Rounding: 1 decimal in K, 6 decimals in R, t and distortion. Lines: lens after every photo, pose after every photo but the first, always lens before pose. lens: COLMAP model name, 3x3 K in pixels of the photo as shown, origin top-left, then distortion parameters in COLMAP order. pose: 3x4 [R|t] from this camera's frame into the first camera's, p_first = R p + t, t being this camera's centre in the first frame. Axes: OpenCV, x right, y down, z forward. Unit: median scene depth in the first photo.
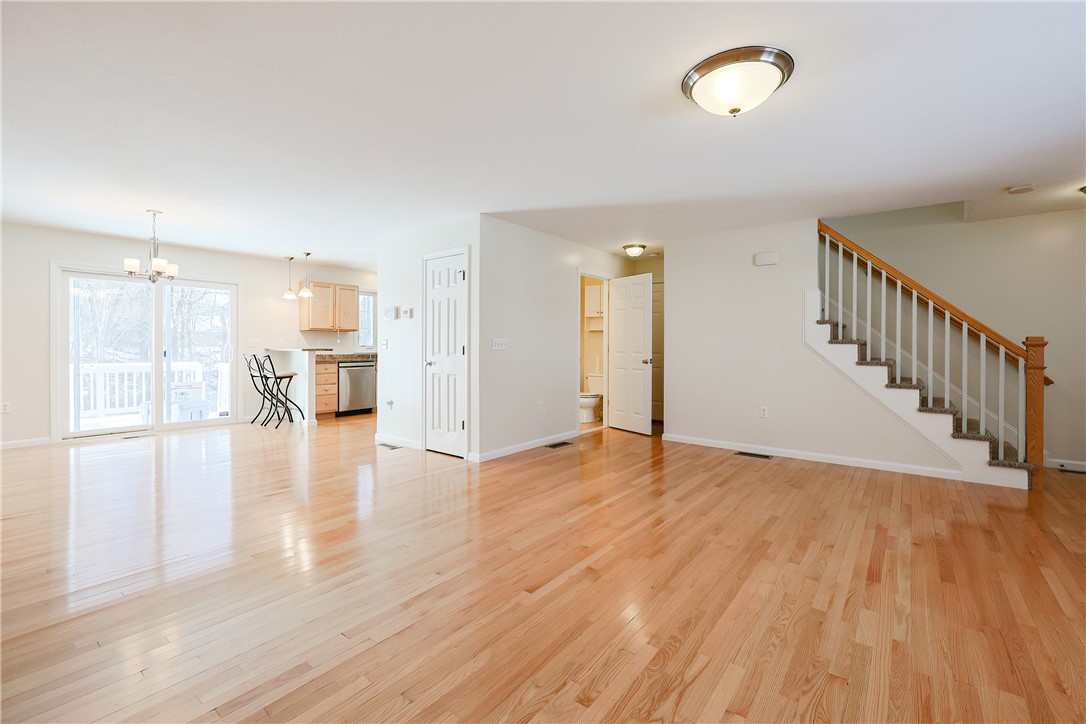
lens RADIAL K [[464.9, 0, 541.7], [0, 464.9, 345.9], [0, 0, 1]] dist [-0.001539, -0.000359]
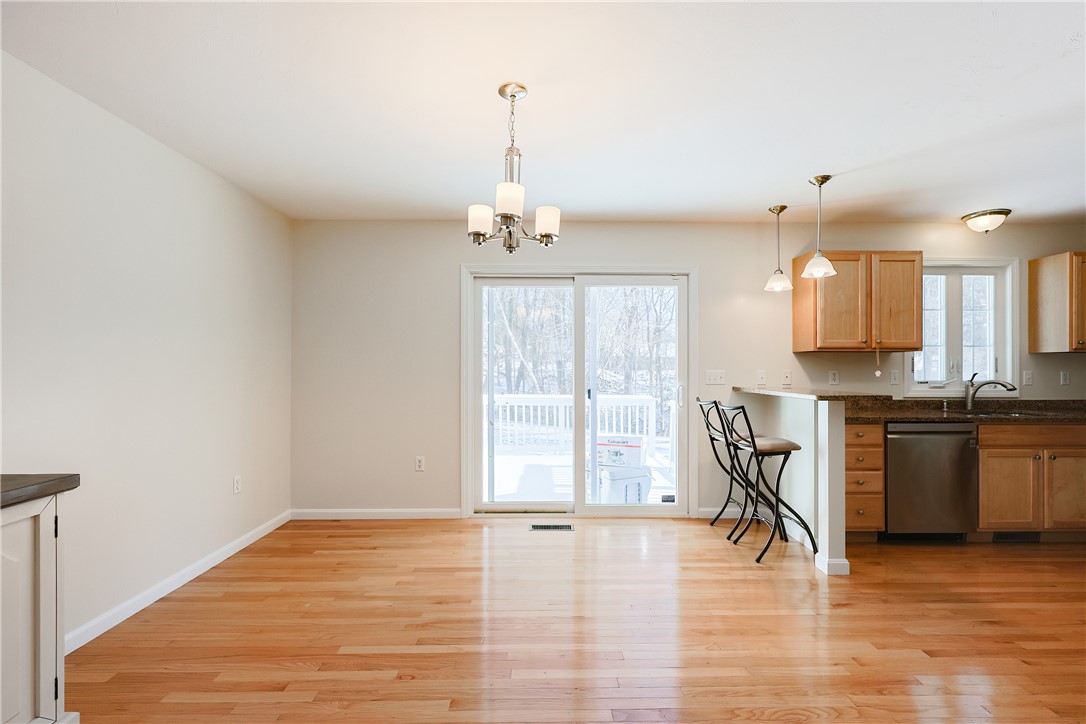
lens RADIAL K [[462.3, 0, 551.3], [0, 462.3, 367.9], [0, 0, 1]] dist [-0.000546, -0.000180]
pose [[0.627855, -0.004858, -0.778316, -0.323601], [-0.000968, 0.999975, -0.007023, -0.013722], [0.778330, 0.005163, 0.627834, 0.520418]]
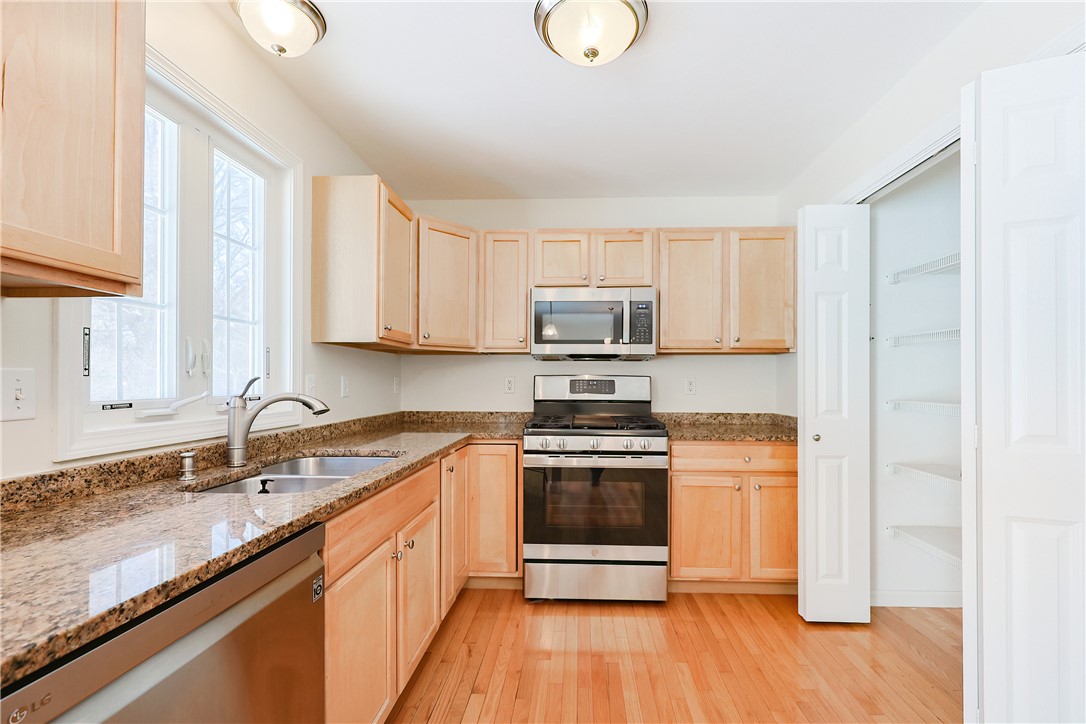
lens RADIAL K [[459.6, 0, 545.8], [0, 459.6, 379.6], [0, 0, 1]] dist [-0.000626, -0.000176]
pose [[0.827755, -0.003558, 0.561079, -0.453279], [0.004841, 0.999988, -0.000802, -0.009572], [-0.561069, 0.003380, 0.827762, 1.031193]]
